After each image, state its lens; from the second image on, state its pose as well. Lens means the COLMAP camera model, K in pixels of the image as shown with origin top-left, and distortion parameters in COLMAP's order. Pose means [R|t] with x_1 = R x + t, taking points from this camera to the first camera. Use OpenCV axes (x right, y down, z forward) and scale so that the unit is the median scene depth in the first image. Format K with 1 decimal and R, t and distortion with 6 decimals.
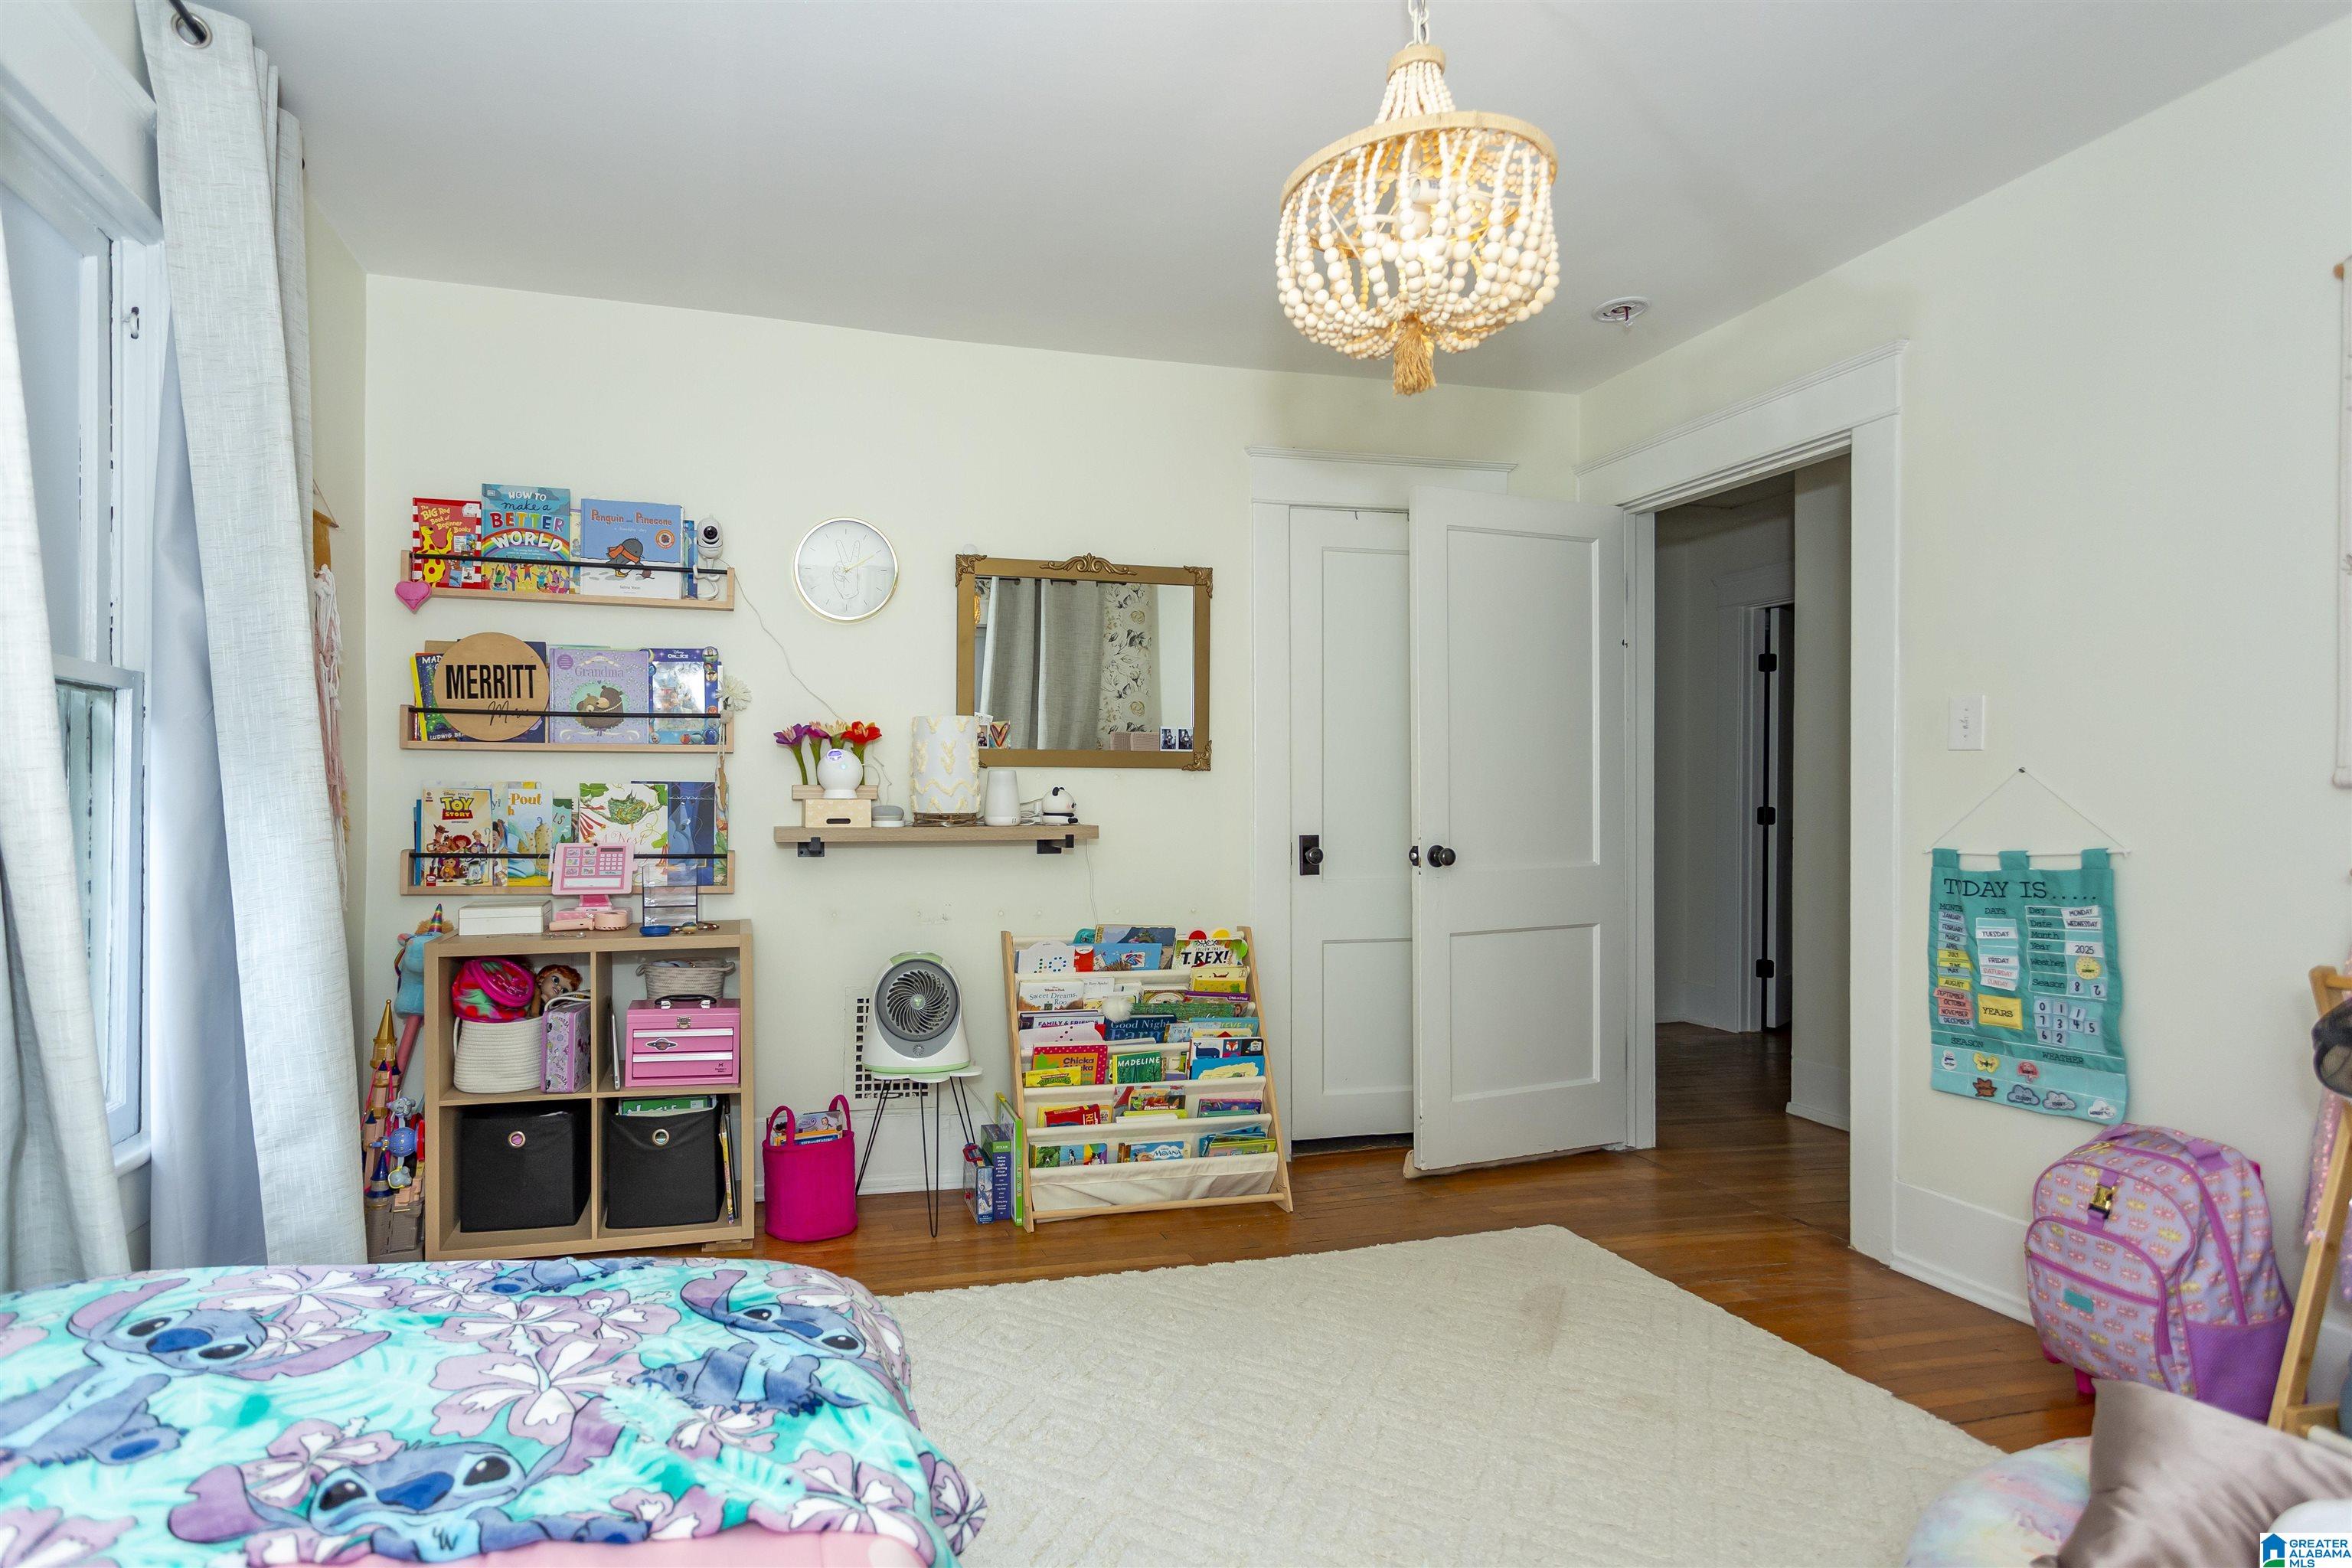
lens RADIAL K [[1189.2, 0, 996.4], [0, 1189.2, 797.3], [0, 0, 1]] dist [-0.002861, -0.000327]
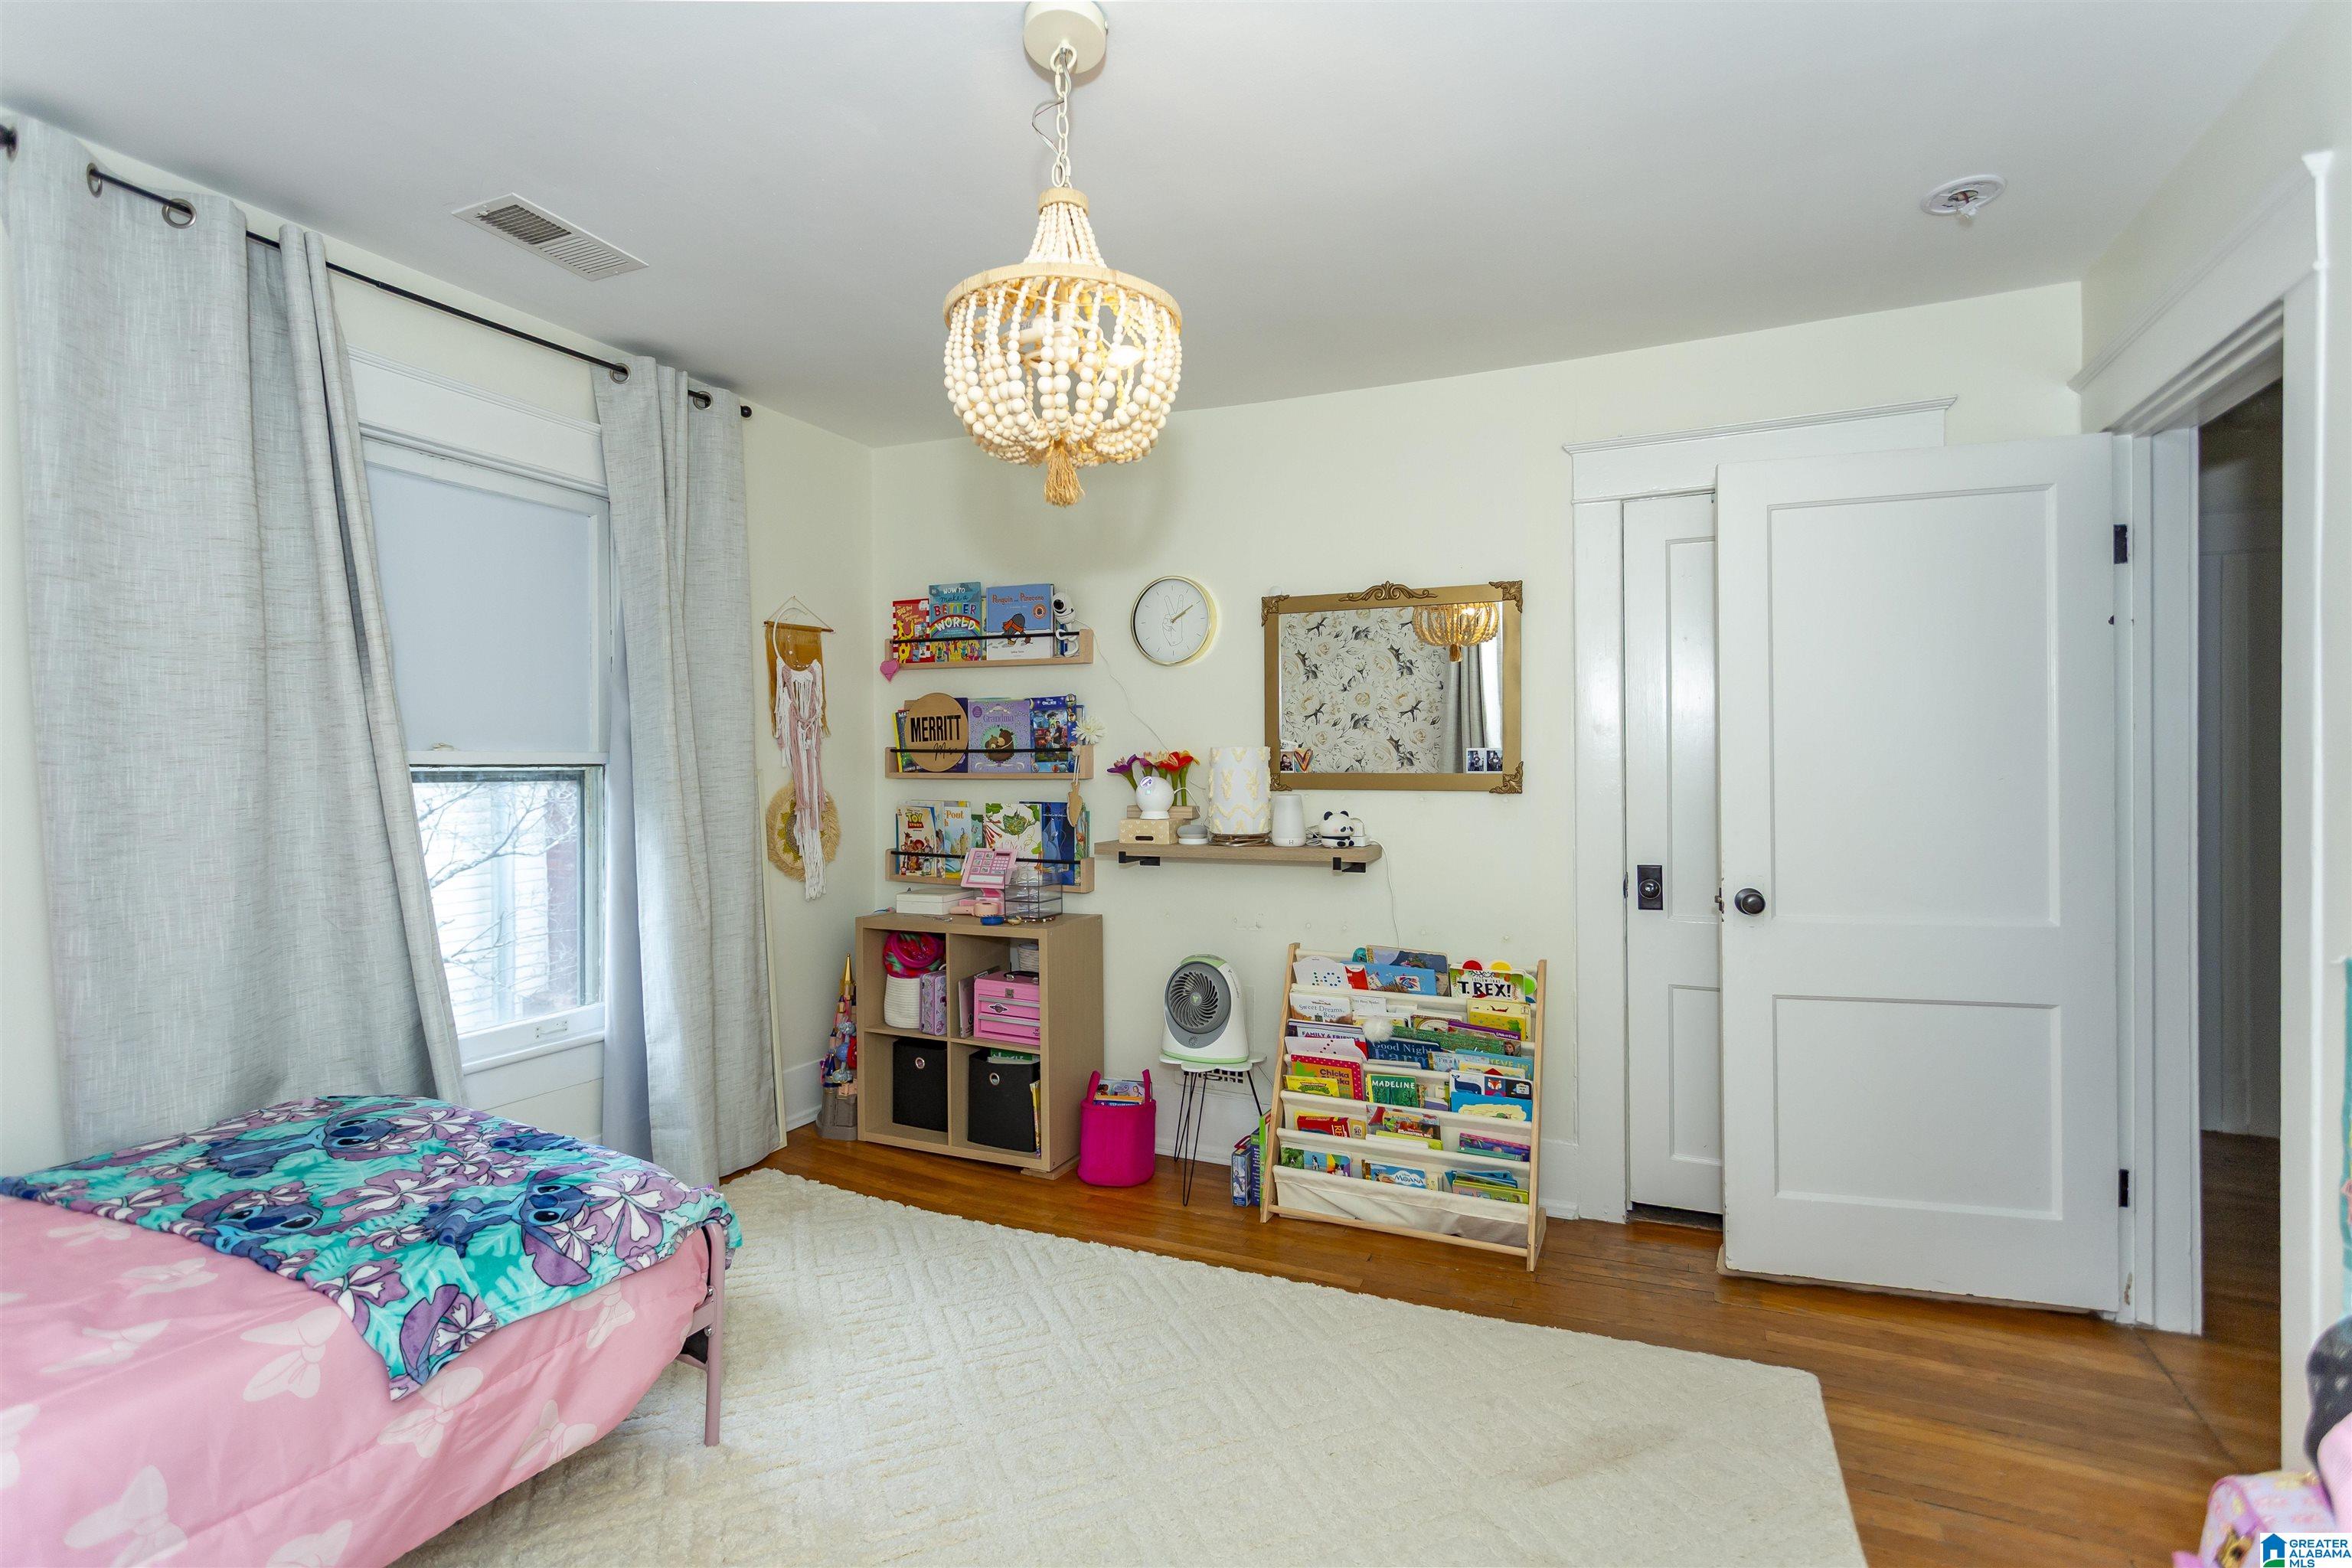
lens RADIAL K [[1105.3, 0, 1128.4], [0, 1105.3, 777.0], [0, 0, 1]] dist [0.003345, 0.001399]
pose [[0.793506, 0.000310, -0.608562, 0.518765], [0.006557, 0.999937, 0.009060, -0.050367], [0.608527, -0.011180, 0.793454, 0.117027]]
